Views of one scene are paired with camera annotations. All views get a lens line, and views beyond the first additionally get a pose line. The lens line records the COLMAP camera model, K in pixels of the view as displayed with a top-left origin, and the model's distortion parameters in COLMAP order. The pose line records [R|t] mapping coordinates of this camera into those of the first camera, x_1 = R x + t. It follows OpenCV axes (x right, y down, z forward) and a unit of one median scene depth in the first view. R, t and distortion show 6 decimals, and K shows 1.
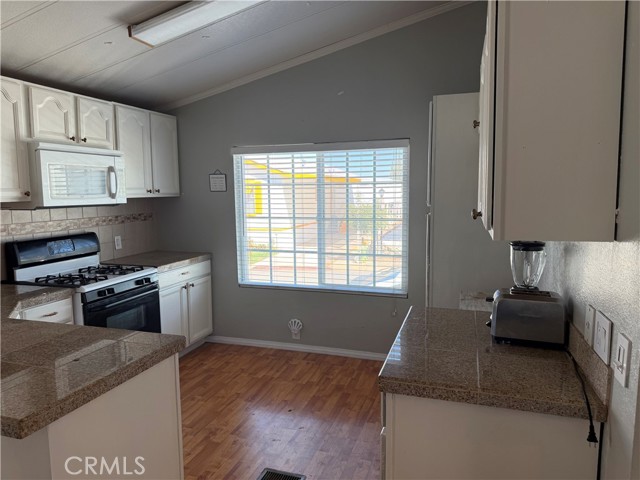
lens RADIAL K [[458.8, 0, 317.0], [0, 458.8, 240.2], [0, 0, 1]] dist [0.046348, -0.049616]
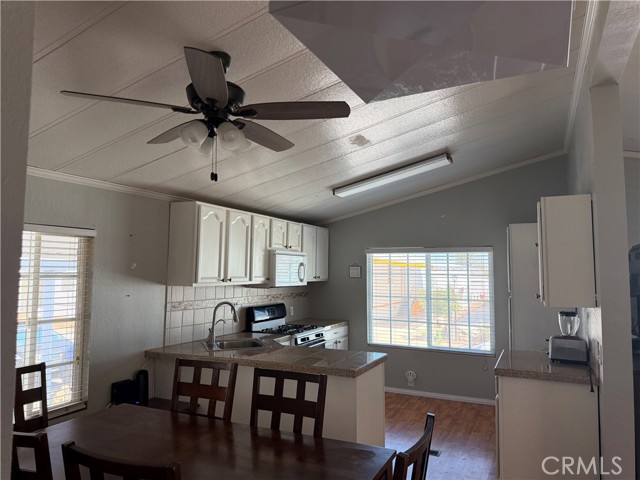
lens RADIAL K [[458.8, 0, 318.1], [0, 458.8, 238.2], [0, 0, 1]] dist [0.046348, -0.049616]
pose [[0.990972, 0.008074, -0.133824, -0.168552], [-0.032370, 0.983063, -0.180385, 0.044913], [0.130101, 0.183089, 0.974450, -0.567125]]
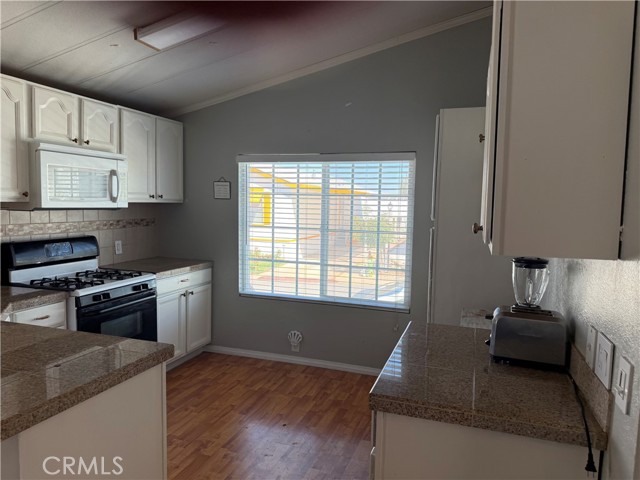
lens RADIAL K [[458.8, 0, 323.8], [0, 458.8, 242.2], [0, 0, 1]] dist [0.046348, -0.049616]
pose [[0.999455, 0.032834, -0.003493, 0.012973], [-0.032905, 0.999196, -0.022922, 0.002844], [0.002738, 0.023025, 0.999731, 0.014774]]
